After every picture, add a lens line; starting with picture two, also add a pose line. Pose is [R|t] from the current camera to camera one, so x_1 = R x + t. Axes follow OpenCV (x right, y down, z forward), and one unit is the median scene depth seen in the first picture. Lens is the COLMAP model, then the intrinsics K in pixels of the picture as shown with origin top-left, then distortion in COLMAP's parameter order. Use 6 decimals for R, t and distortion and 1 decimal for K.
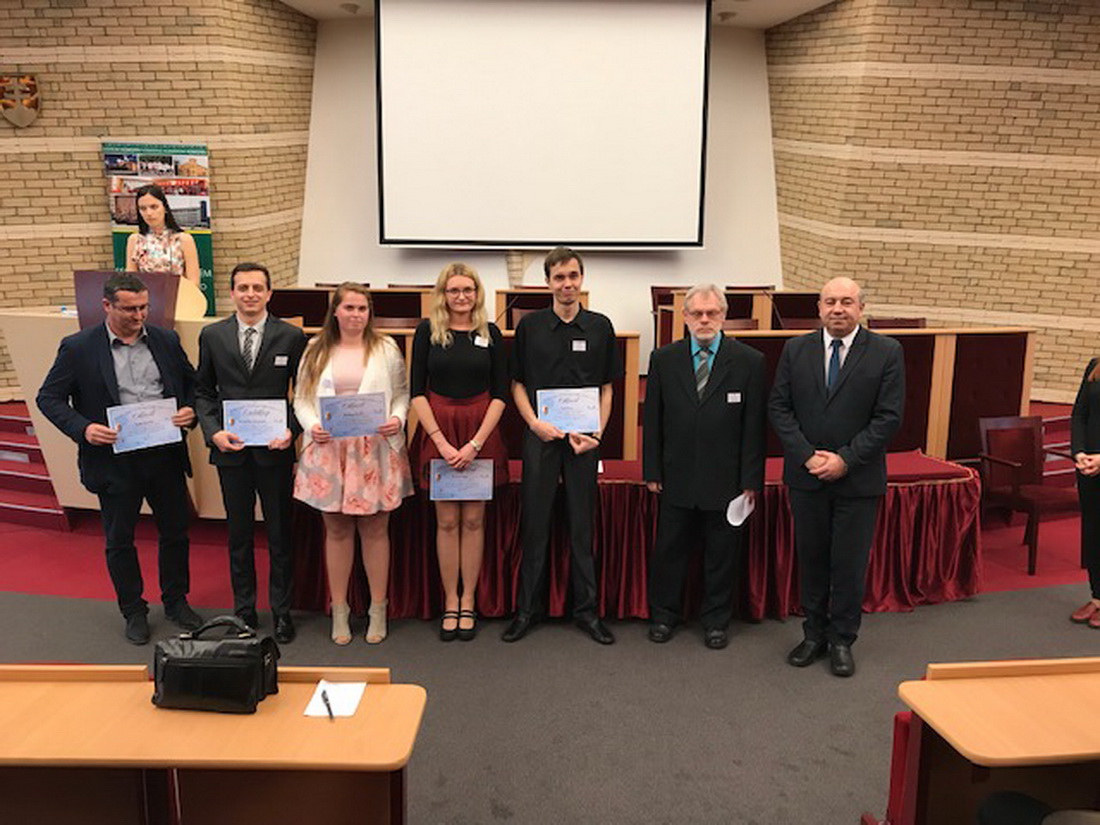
lens RADIAL K [[894.4, 0, 550.7], [0, 894.4, 403.8], [0, 0, 1]] dist [-0.006325, 0.012728]
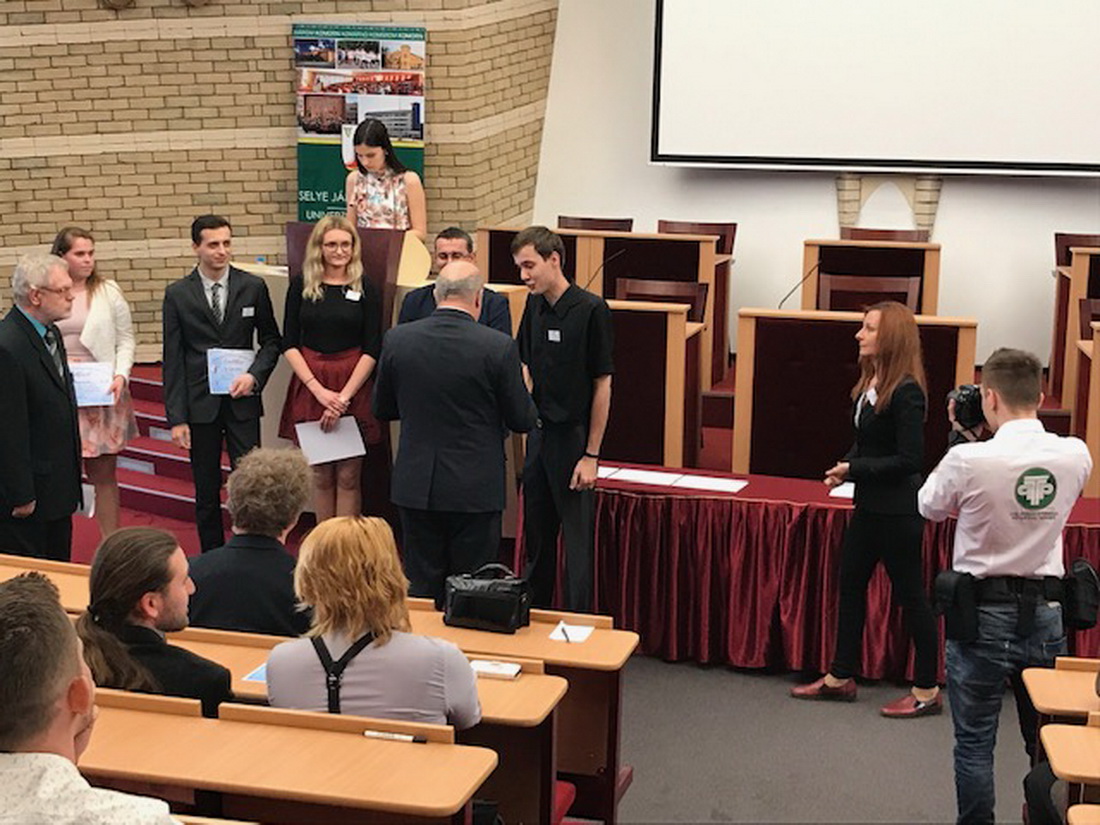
lens RADIAL K [[1845.3, 0, 551.3], [0, 1845.3, 412.3], [0, 0, 1]] dist [0.033905, 0.000000]
pose [[0.968279, 0.056001, -0.243515, 0.102426], [-0.051378, 0.998359, 0.025302, -0.017475], [0.244532, -0.011988, 0.969567, -0.448612]]
